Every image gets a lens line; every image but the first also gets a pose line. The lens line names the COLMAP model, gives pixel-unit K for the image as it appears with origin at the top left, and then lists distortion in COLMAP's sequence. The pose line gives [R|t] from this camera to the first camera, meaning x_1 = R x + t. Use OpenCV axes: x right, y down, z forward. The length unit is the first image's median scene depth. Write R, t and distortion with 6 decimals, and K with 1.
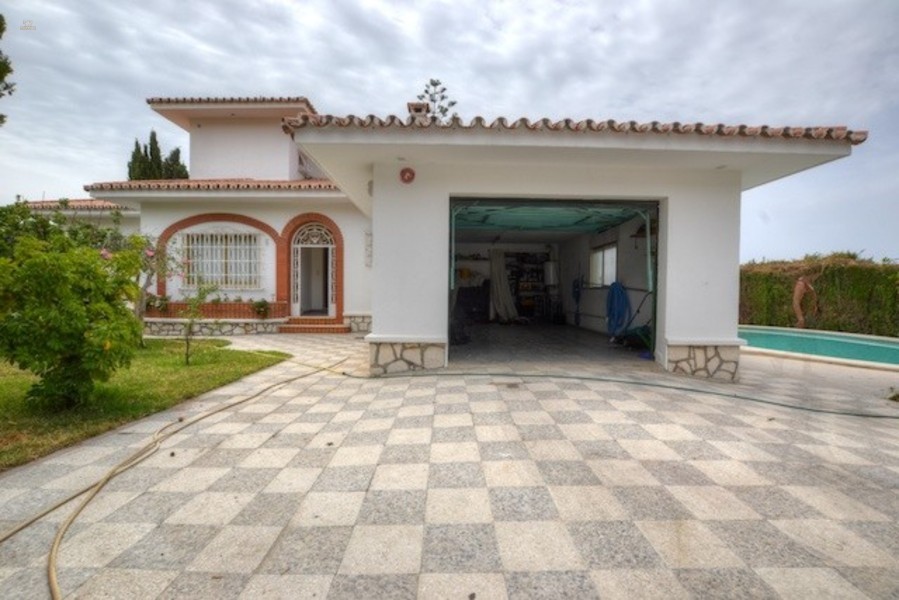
lens RADIAL K [[398.4, 0, 449.8], [0, 398.4, 307.7], [0, 0, 1]] dist [-0.021717, 0.001009]
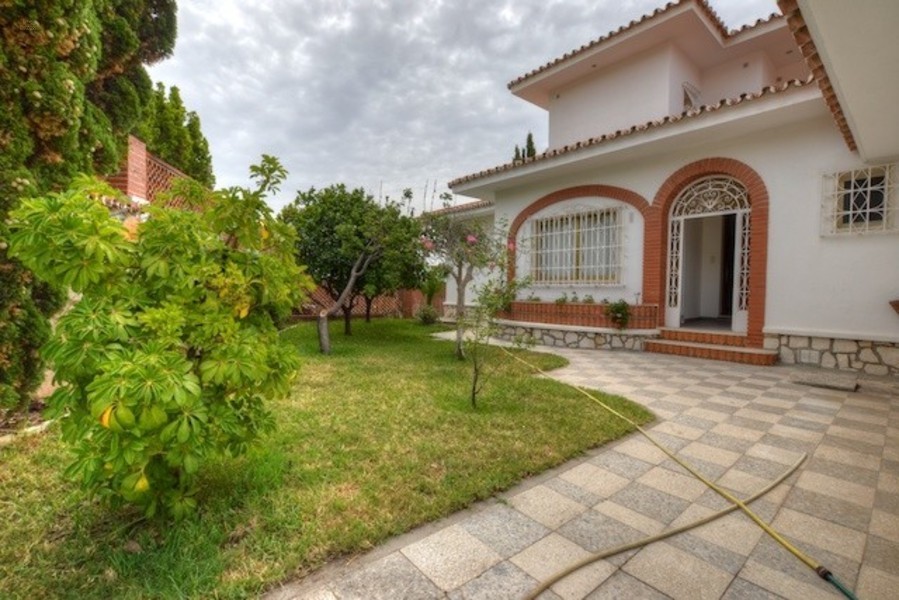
lens RADIAL K [[398.4, 0, 445.1], [0, 398.4, 302.9], [0, 0, 1]] dist [-0.021717, 0.001009]
pose [[0.619864, 0.024812, -0.784317, -0.122200], [-0.033399, 0.999428, 0.005221, -0.009815], [0.783999, 0.022959, 0.620338, 0.334653]]
